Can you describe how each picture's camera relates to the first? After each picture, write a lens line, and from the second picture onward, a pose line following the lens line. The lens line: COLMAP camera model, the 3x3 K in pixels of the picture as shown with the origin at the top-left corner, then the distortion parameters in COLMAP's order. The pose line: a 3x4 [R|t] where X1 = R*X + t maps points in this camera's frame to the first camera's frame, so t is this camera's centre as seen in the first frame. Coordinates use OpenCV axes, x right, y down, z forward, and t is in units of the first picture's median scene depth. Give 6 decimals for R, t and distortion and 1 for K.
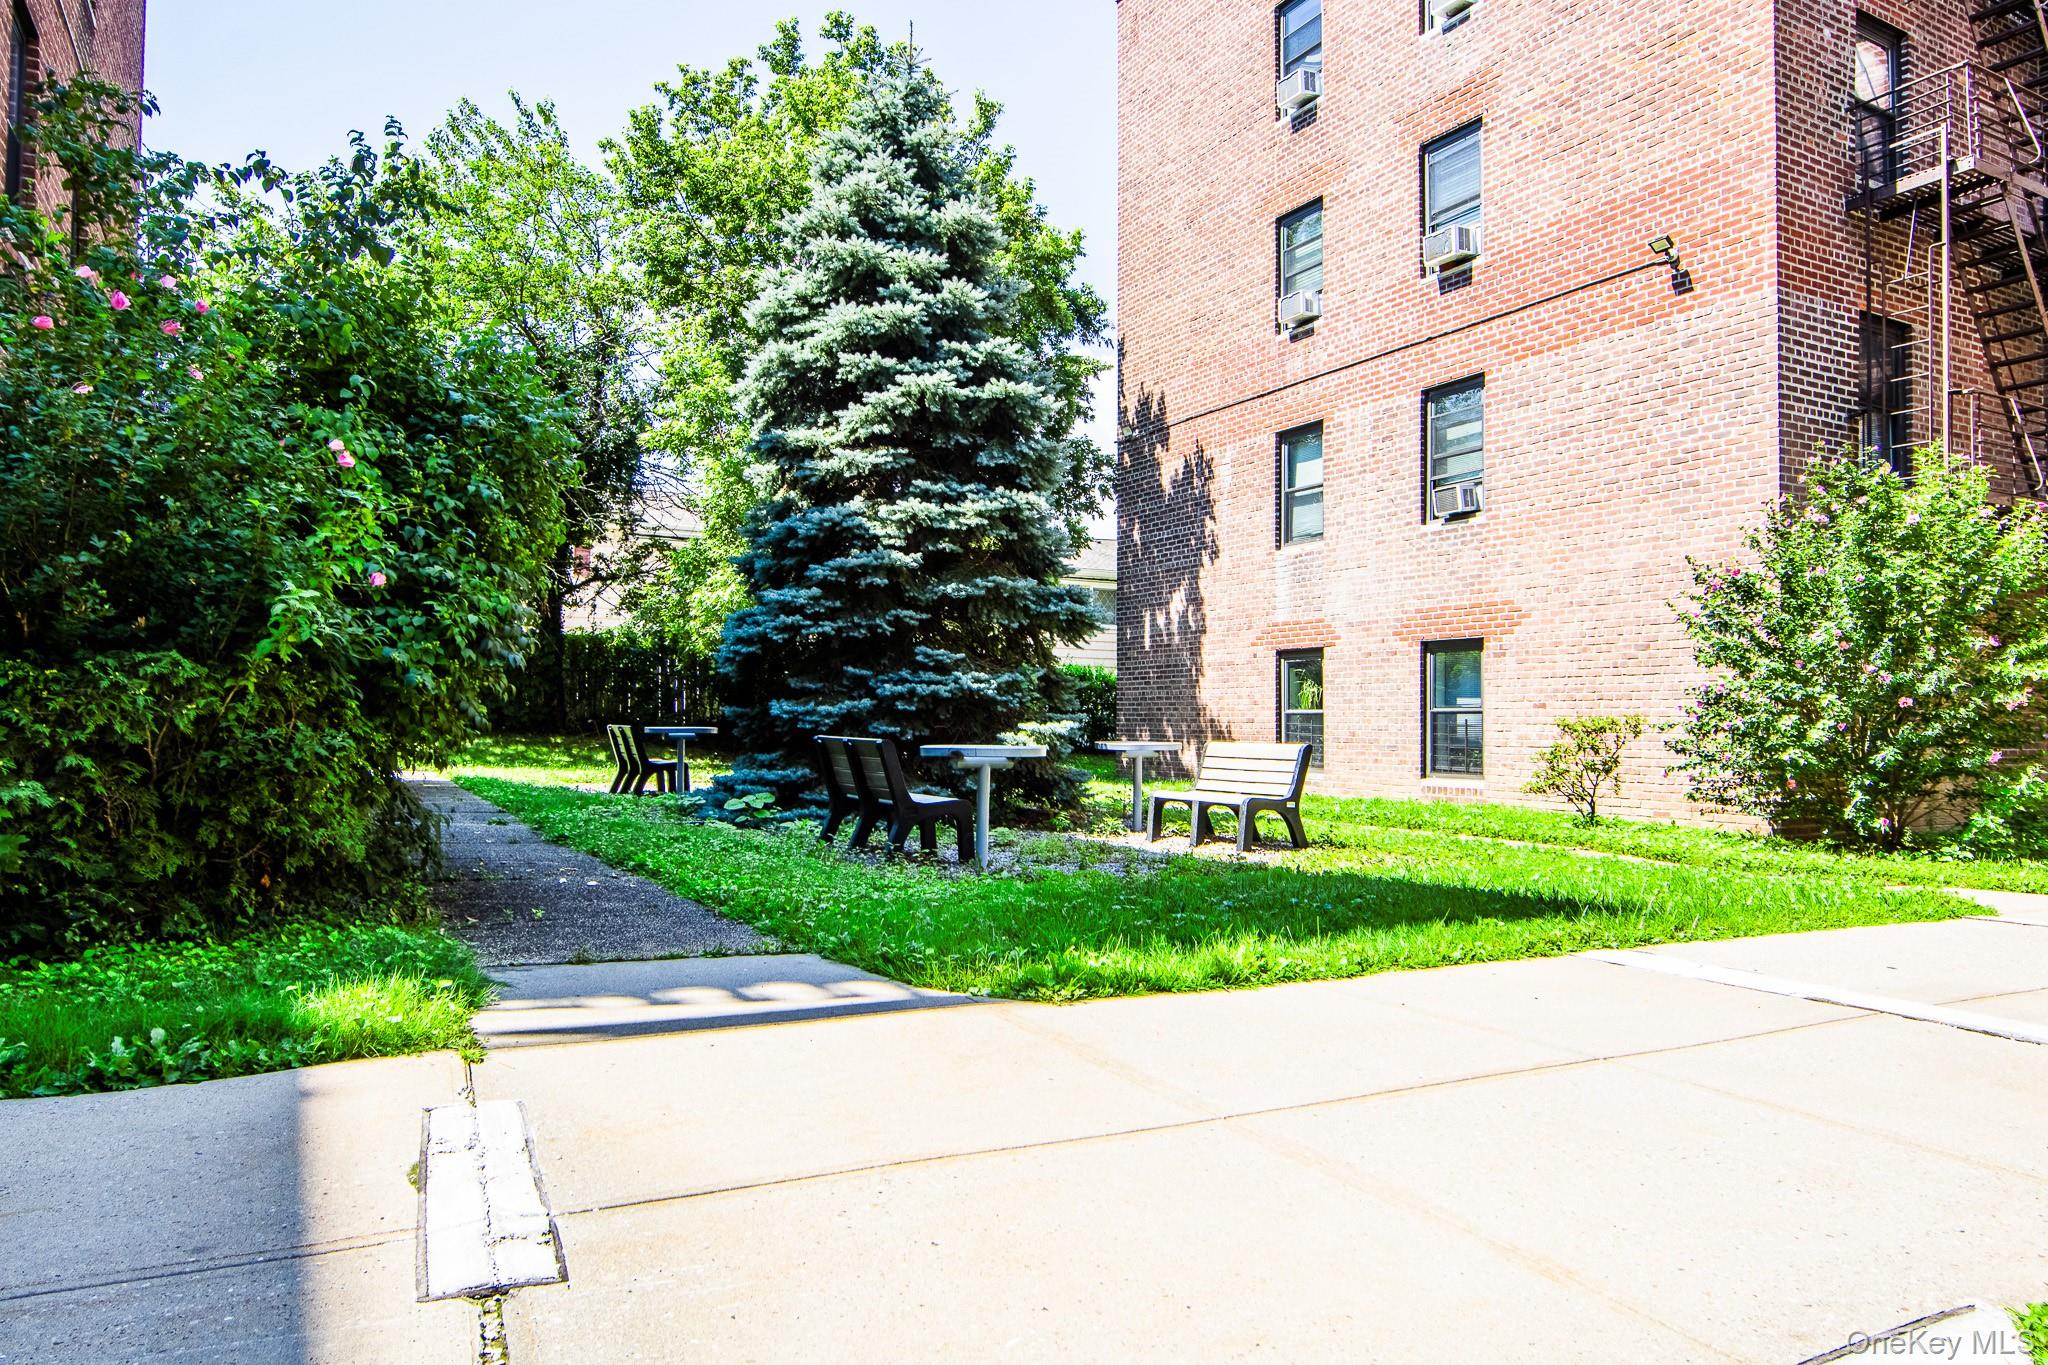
lens RADIAL K [[1310.4, 0, 1023.9], [0, 1310.4, 686.3], [0, 0, 1]] dist [-0.005519, -0.000134]
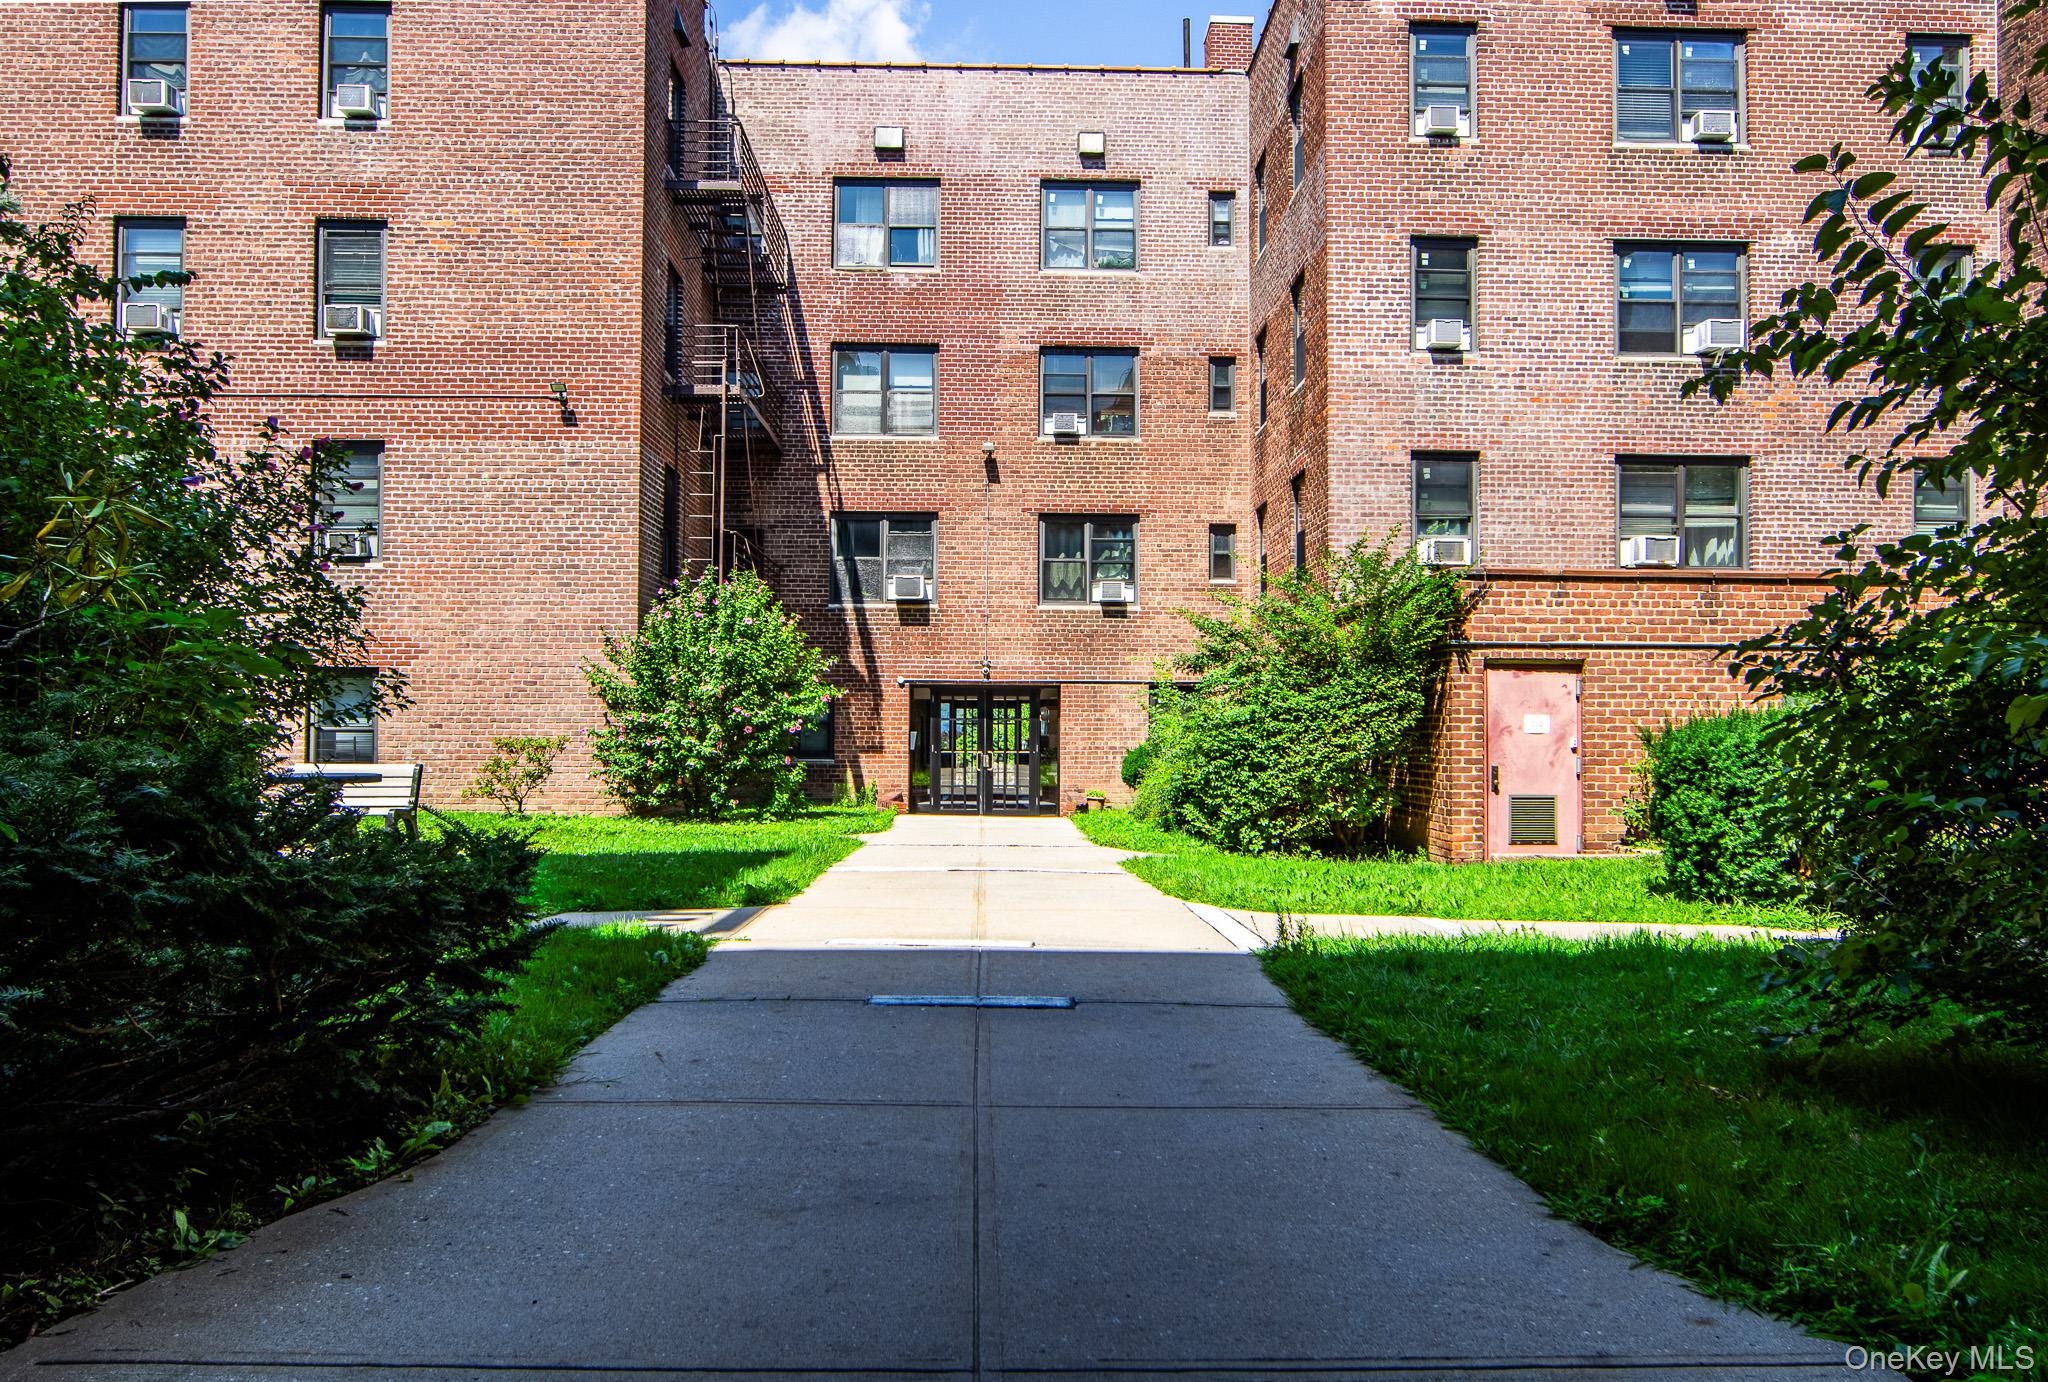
lens RADIAL K [[1322.6, 0, 1023.6], [0, 1322.6, 693.1], [0, 0, 1]] dist [0.002446, 0.000965]
pose [[0.469500, 0.019990, 0.882706, -0.429168], [-0.023944, 0.999664, -0.009903, -0.016635], [-0.882608, -0.016486, 0.469821, -0.064637]]
